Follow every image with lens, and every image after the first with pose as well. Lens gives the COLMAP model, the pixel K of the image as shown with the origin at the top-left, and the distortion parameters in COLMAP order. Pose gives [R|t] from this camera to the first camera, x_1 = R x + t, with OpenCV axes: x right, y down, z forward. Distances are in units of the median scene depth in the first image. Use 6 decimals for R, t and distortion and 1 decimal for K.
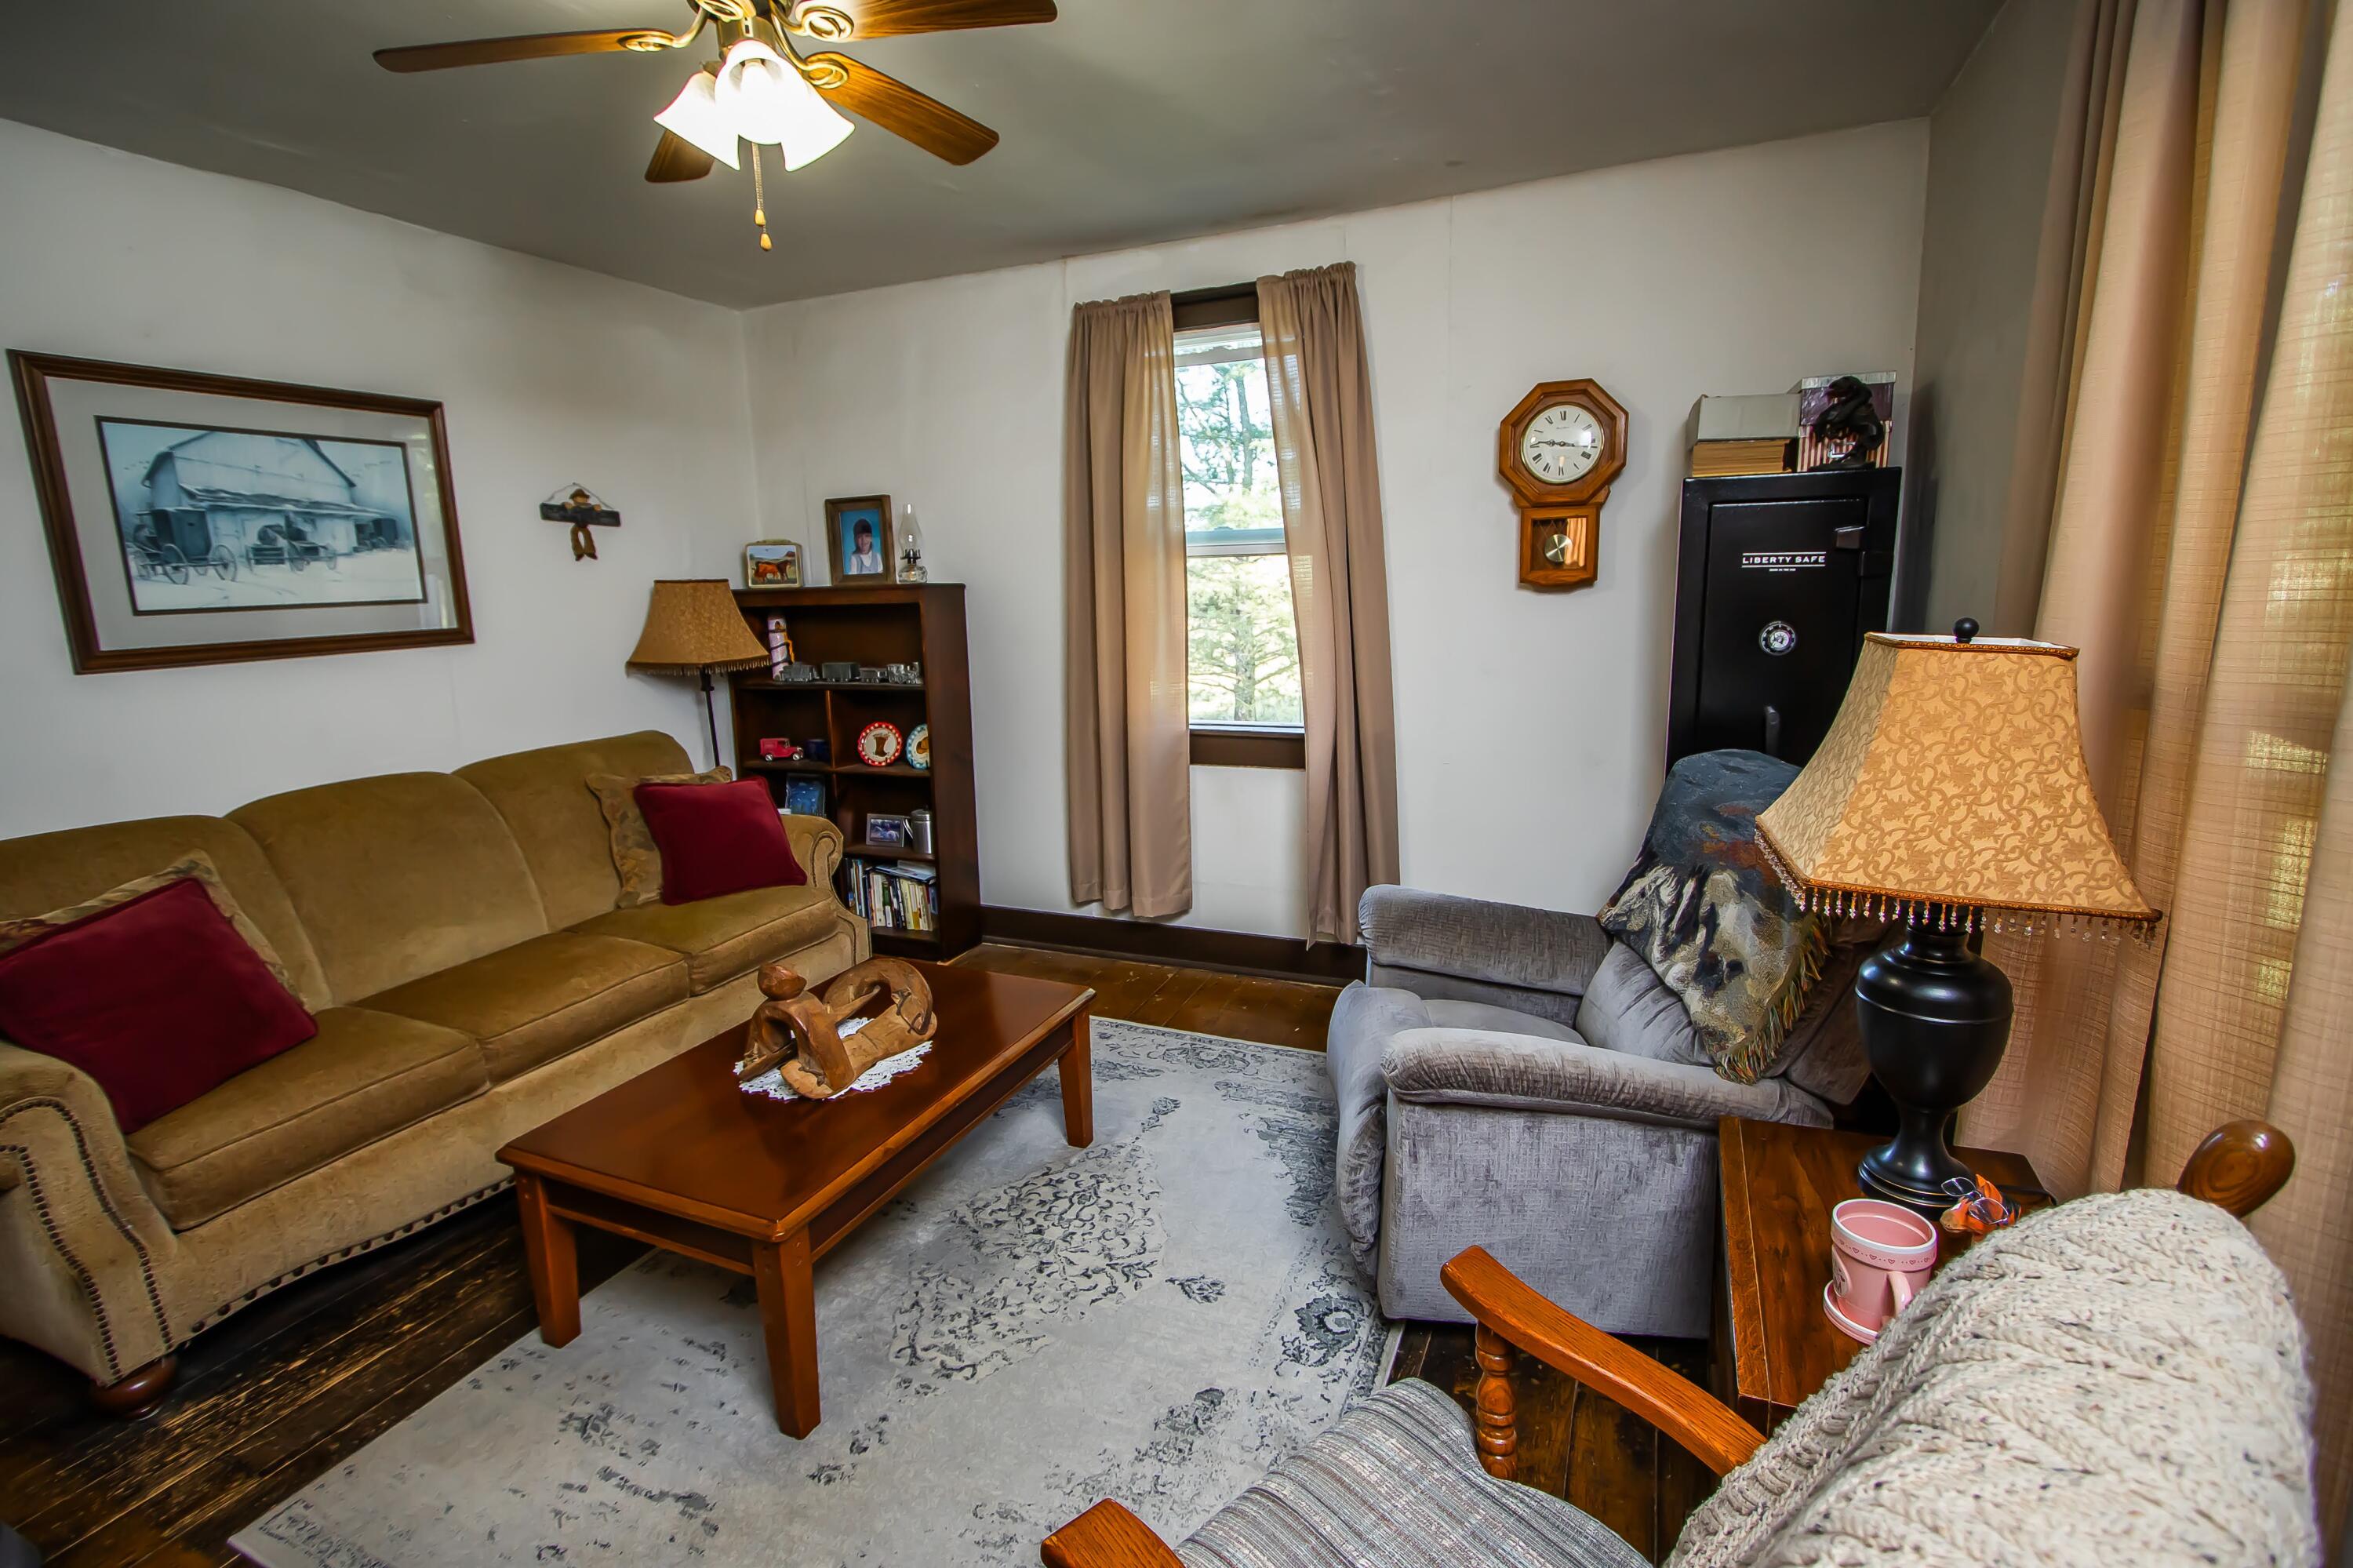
lens RADIAL K [[1098.4, 0, 1166.8], [0, 1098.4, 775.3], [0, 0, 1]] dist [-0.016010, 0.004837]
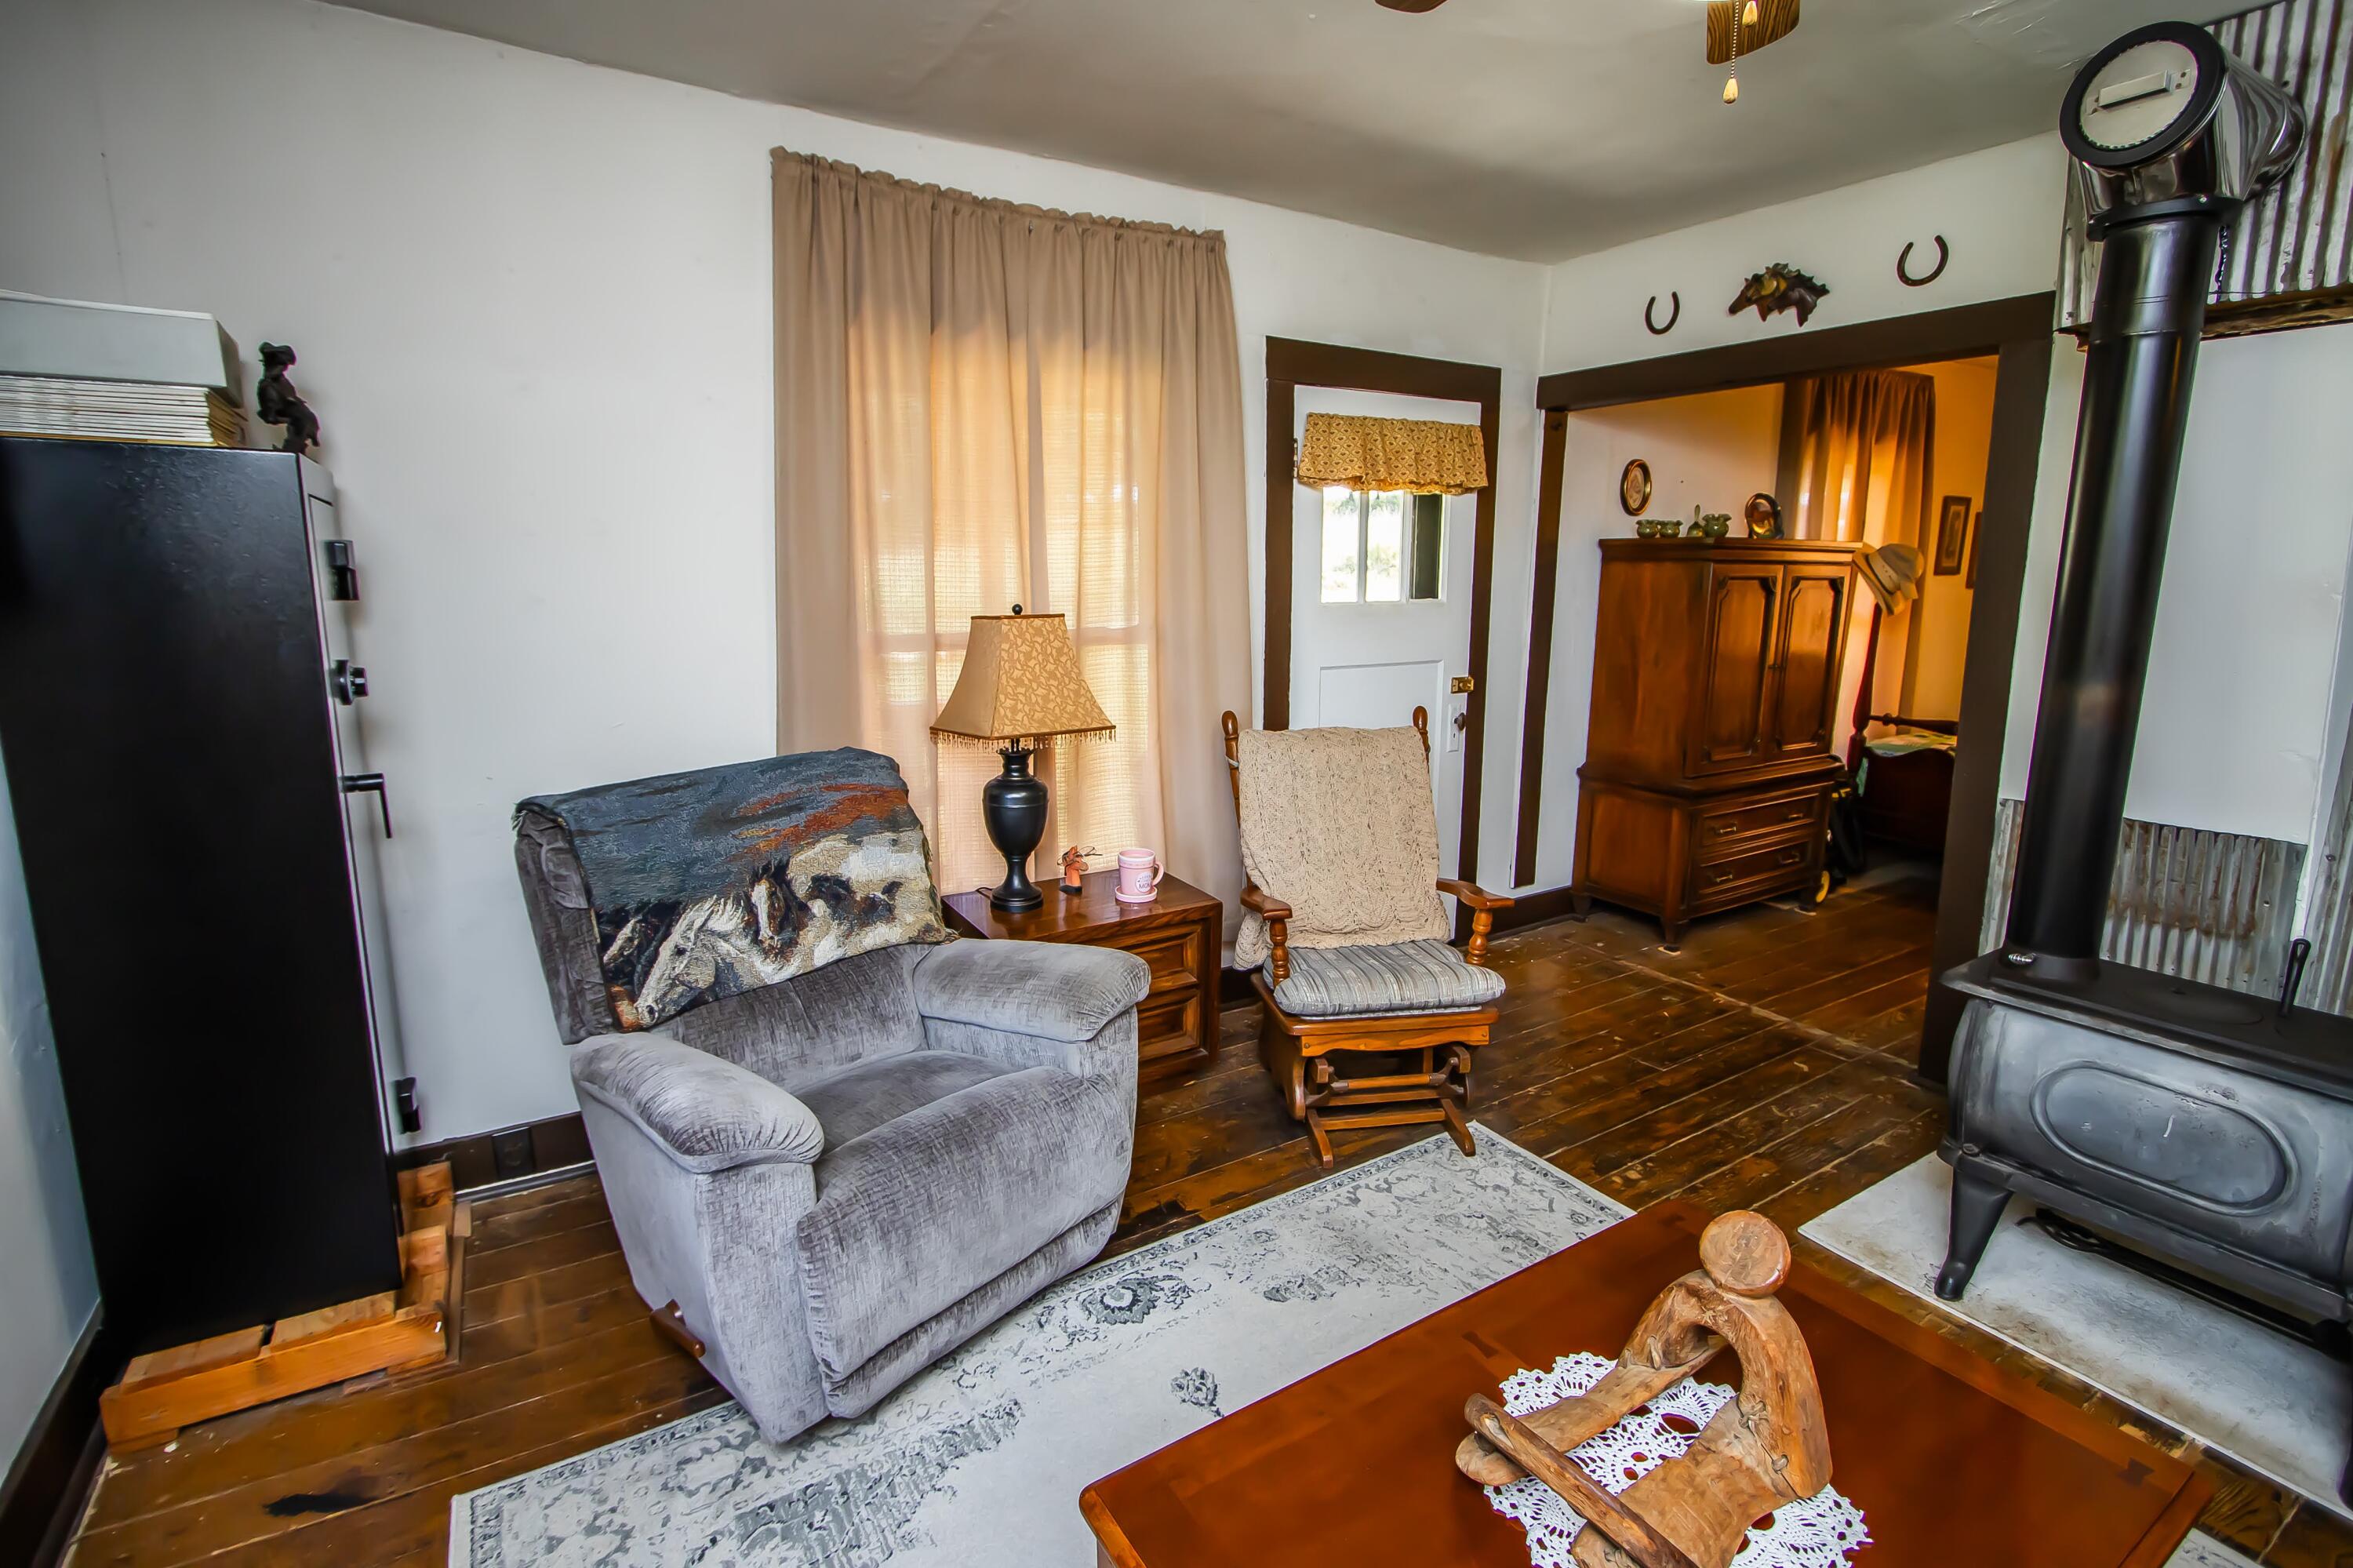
lens RADIAL K [[1098.4, 0, 1166.8], [0, 1098.4, 775.3], [0, 0, 1]] dist [-0.016010, 0.004837]
pose [[-0.826892, -0.080834, 0.556521, -0.403582], [0.122918, 0.939707, 0.319126, -0.282874], [-0.548764, 0.332289, -0.767100, 1.547776]]
